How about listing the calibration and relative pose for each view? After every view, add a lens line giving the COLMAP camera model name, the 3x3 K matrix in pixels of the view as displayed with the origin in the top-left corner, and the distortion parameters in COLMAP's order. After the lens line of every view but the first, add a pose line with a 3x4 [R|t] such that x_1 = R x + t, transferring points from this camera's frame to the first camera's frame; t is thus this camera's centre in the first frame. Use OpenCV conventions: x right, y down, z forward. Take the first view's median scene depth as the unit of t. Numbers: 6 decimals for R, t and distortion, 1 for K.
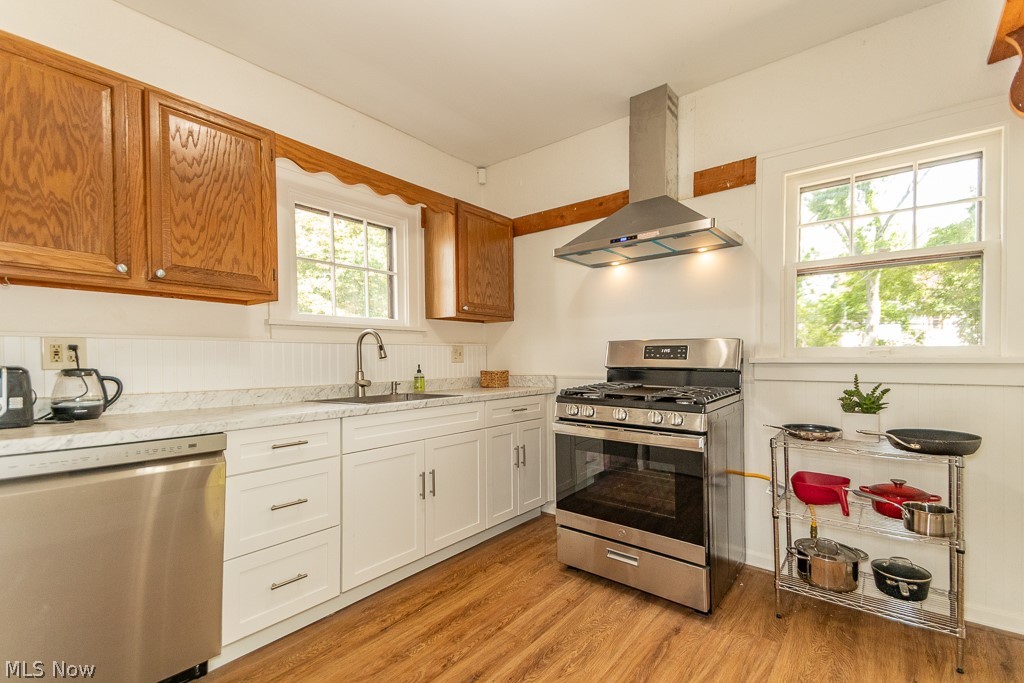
lens RADIAL K [[468.1, 0, 506.5], [0, 468.1, 347.5], [0, 0, 1]] dist [0.060695, -0.024595]
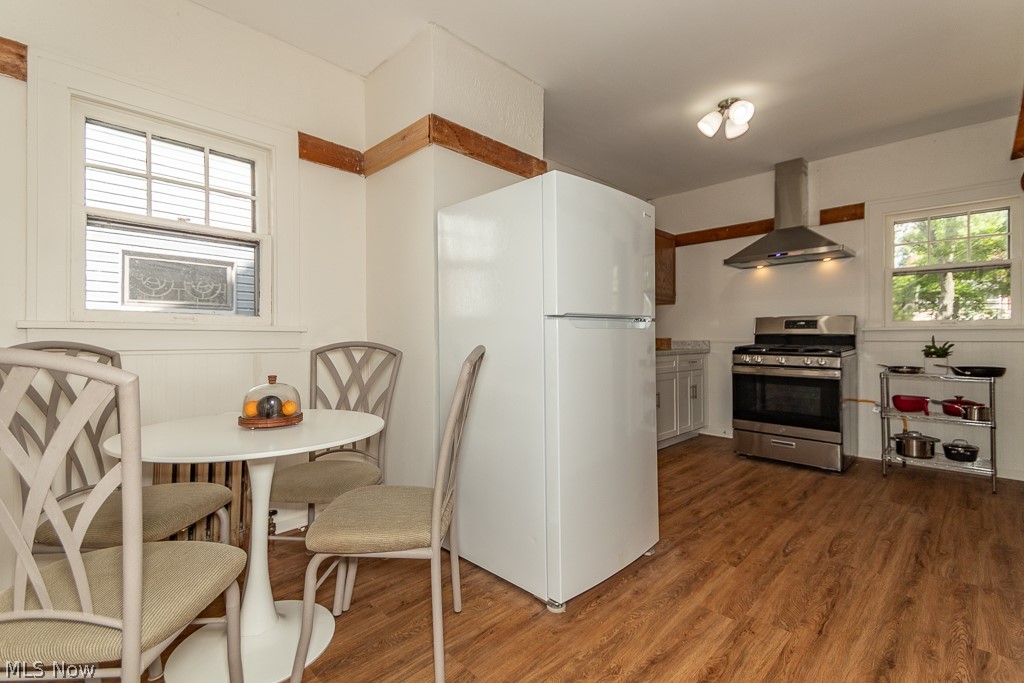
lens RADIAL K [[463.1, 0, 509.9], [0, 463.1, 323.5], [0, 0, 1]] dist [0.062947, -0.027720]
pose [[0.995987, 0.000312, -0.089499, -0.504602], [-0.001122, 0.999959, -0.009002, 0.023664], [0.089492, 0.009066, 0.995946, -0.676265]]
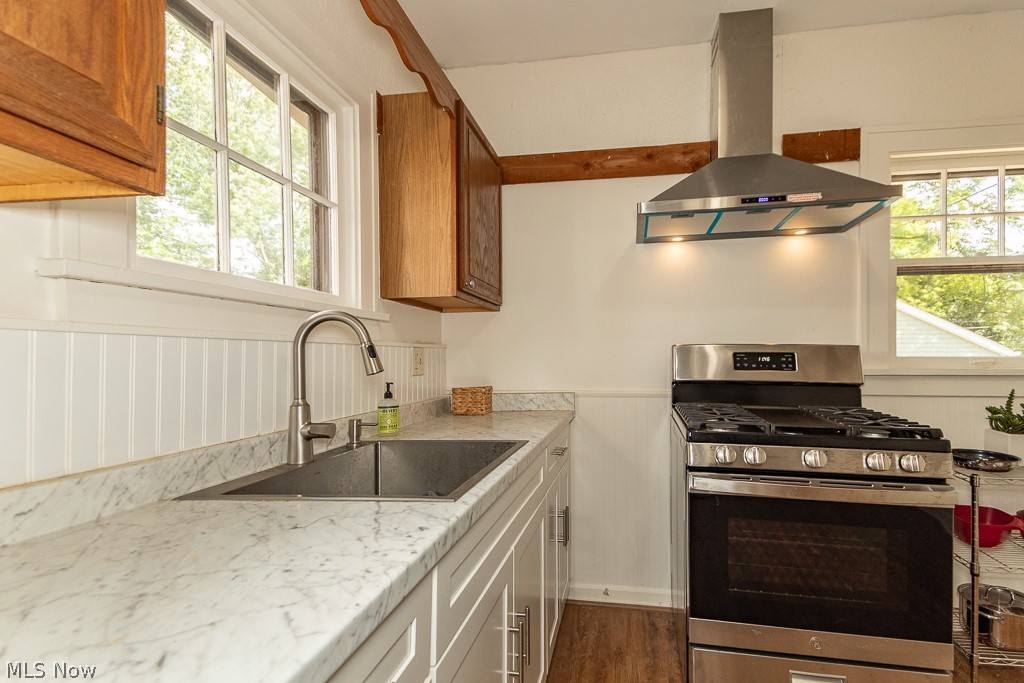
lens RADIAL K [[483.6, 0, 565.0], [0, 483.6, 344.2], [0, 0, 1]] dist [0.030664, -0.000093]
pose [[0.862258, 0.017561, 0.506165, -0.347774], [-0.013964, 0.999843, -0.010901, -0.004260], [-0.506277, 0.002331, 0.862368, 0.506480]]
